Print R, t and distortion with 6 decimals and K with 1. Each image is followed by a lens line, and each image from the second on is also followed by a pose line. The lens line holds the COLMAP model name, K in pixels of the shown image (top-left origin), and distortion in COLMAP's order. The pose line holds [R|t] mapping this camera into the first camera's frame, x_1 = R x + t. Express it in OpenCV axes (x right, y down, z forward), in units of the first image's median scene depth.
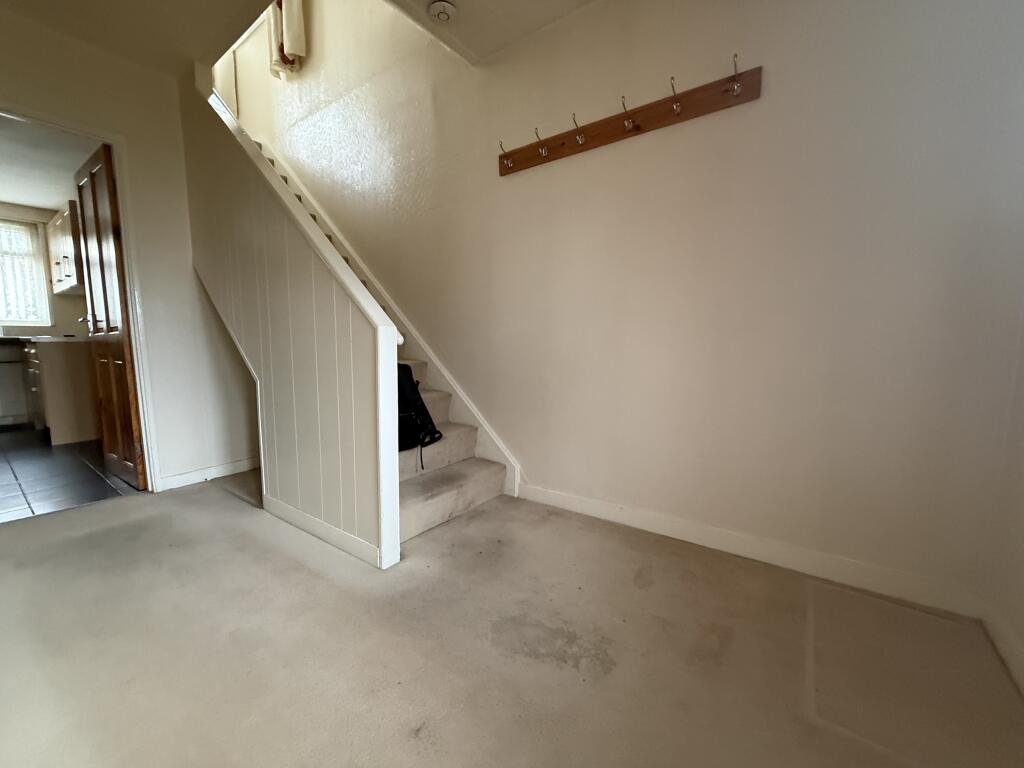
lens RADIAL K [[409.5, 0, 512.0], [0, 409.5, 384.4], [0, 0, 1]] dist [0.000888, -0.000688]
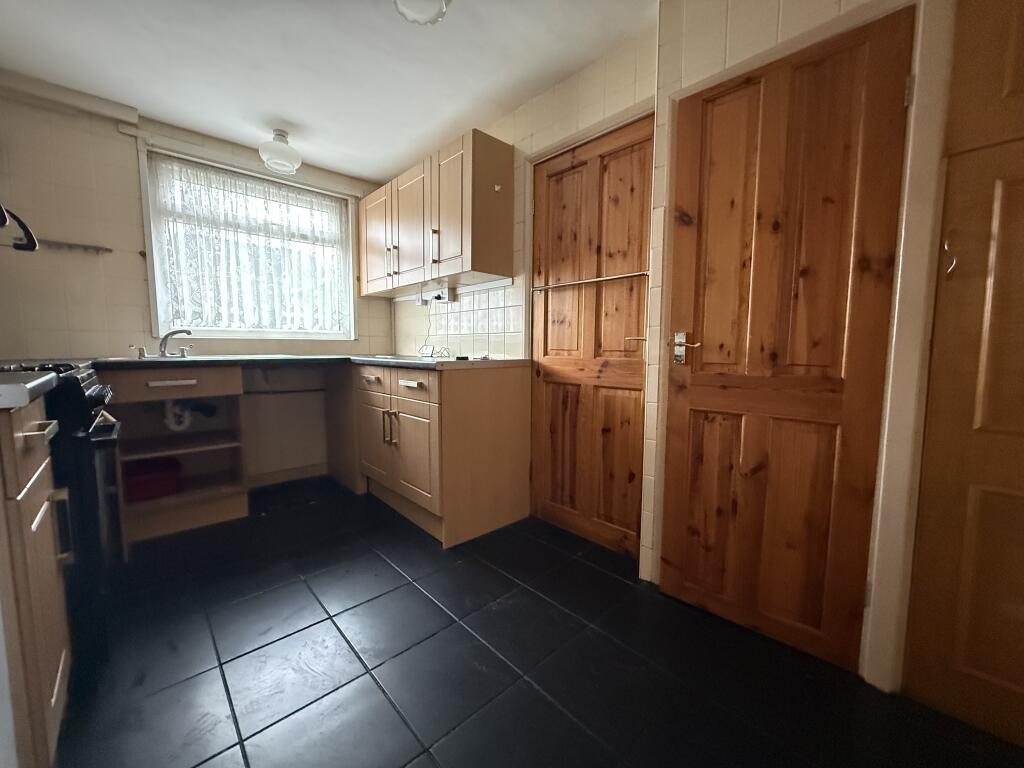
lens RADIAL K [[409.5, 0, 510.2], [0, 409.5, 383.2], [0, 0, 1]] dist [0.000888, -0.000688]
pose [[0.983163, 0.021874, -0.181416, -0.741000], [-0.025938, 0.999462, -0.020059, -0.060437], [0.180879, 0.024427, 0.983202, 0.349540]]
